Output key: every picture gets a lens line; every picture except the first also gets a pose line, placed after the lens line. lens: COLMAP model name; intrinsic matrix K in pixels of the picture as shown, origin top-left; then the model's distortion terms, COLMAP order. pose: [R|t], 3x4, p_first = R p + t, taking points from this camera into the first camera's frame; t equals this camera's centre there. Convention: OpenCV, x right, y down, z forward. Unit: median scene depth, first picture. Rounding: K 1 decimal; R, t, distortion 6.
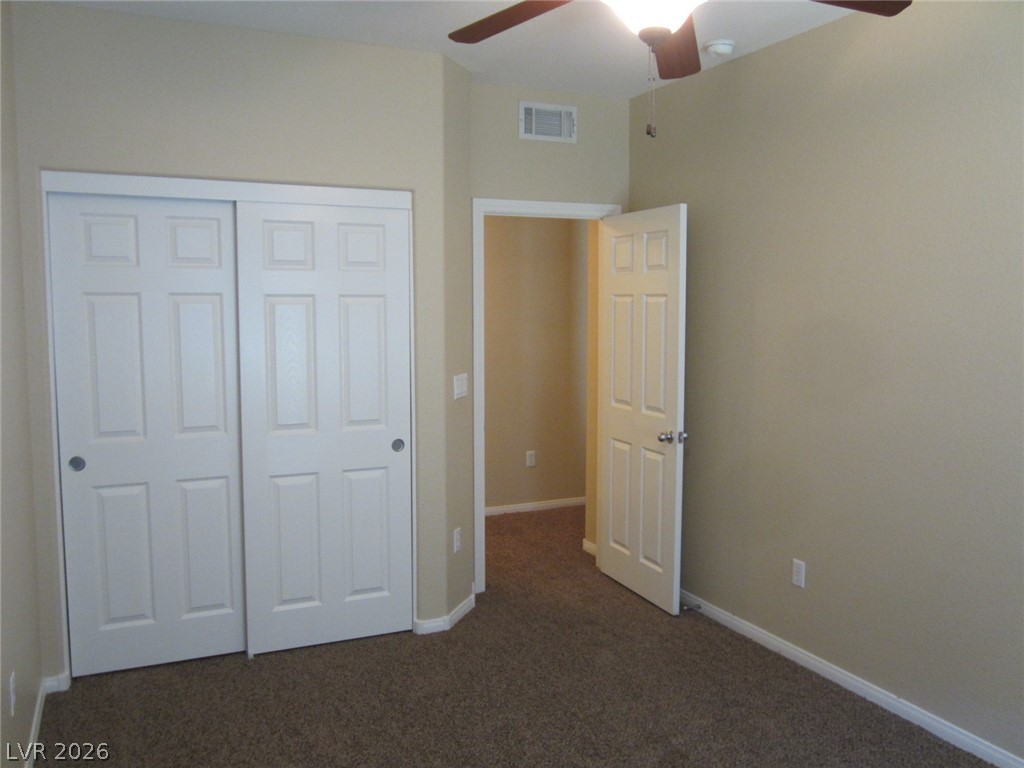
lens RADIAL K [[850.6, 0, 512.0], [0, 850.6, 384.0], [0, 0, 1]] dist [-0.037731, 0.000407]
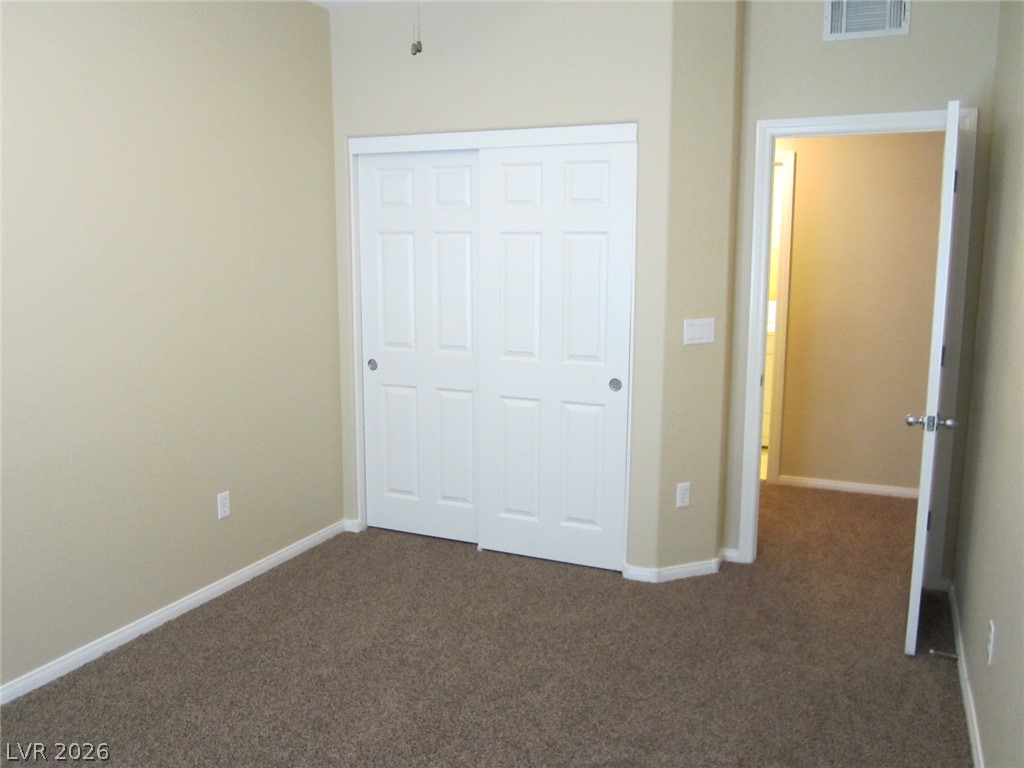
lens RADIAL K [[850.6, 0, 512.0], [0, 850.6, 384.0], [0, 0, 1]] dist [-0.037731, 0.000407]
pose [[0.656872, 0.122071, -0.744055, 0.526210], [-0.071576, 0.992446, 0.099633, -0.019089], [0.750597, -0.012190, 0.660648, 0.255266]]
